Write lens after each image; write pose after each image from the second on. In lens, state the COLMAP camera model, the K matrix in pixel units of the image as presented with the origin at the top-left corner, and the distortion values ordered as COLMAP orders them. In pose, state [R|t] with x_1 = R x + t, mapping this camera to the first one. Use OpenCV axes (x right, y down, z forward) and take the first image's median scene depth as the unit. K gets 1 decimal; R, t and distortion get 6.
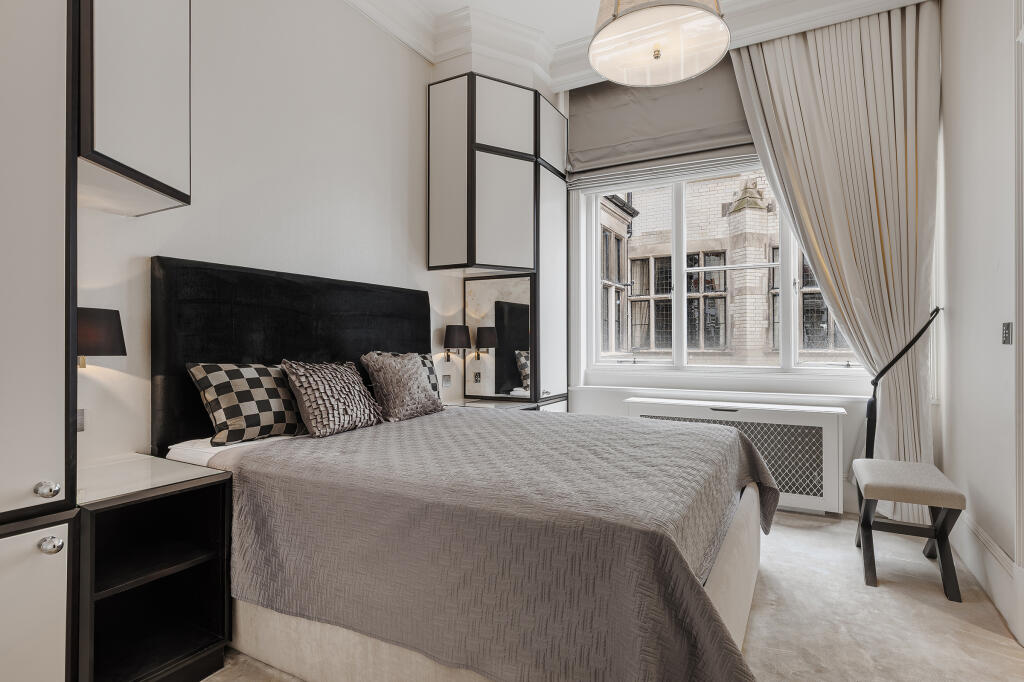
lens RADIAL K [[509.2, 0, 512.0], [0, 509.2, 341.0], [0, 0, 1]] dist [-0.001365, -0.000033]
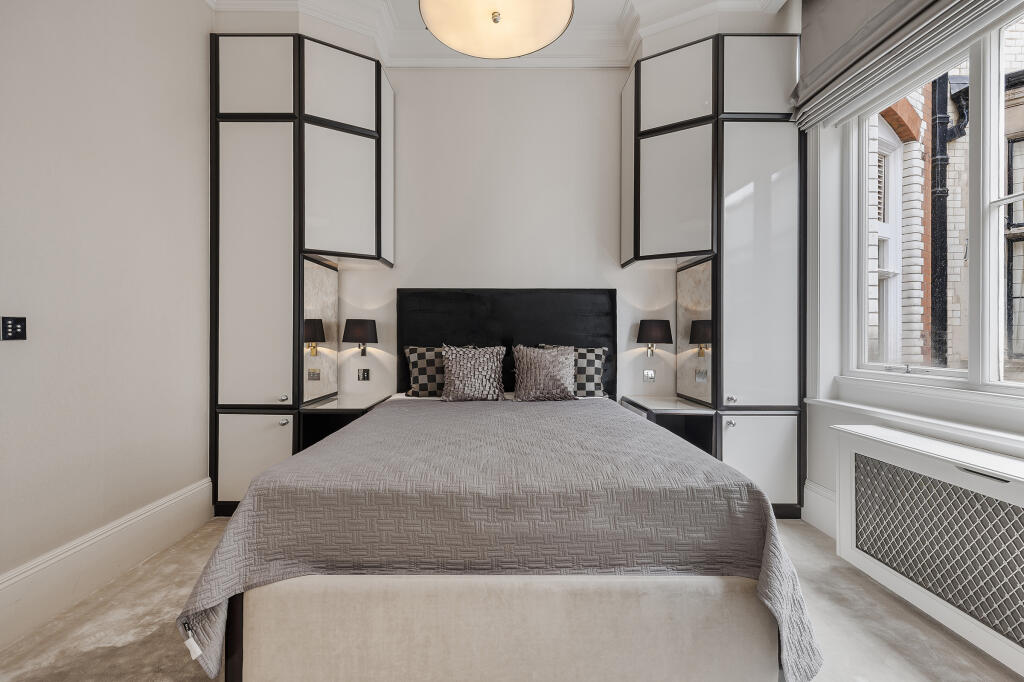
lens RADIAL K [[466.3, 0, 512.0], [0, 466.3, 341.0], [0, 0, 1]] dist [0.001638, 0.000169]
pose [[0.474268, 0.007179, -0.880351, 0.531026], [-0.002086, 0.999973, 0.007031, 0.003823], [0.880378, -0.001498, 0.474270, 0.323953]]
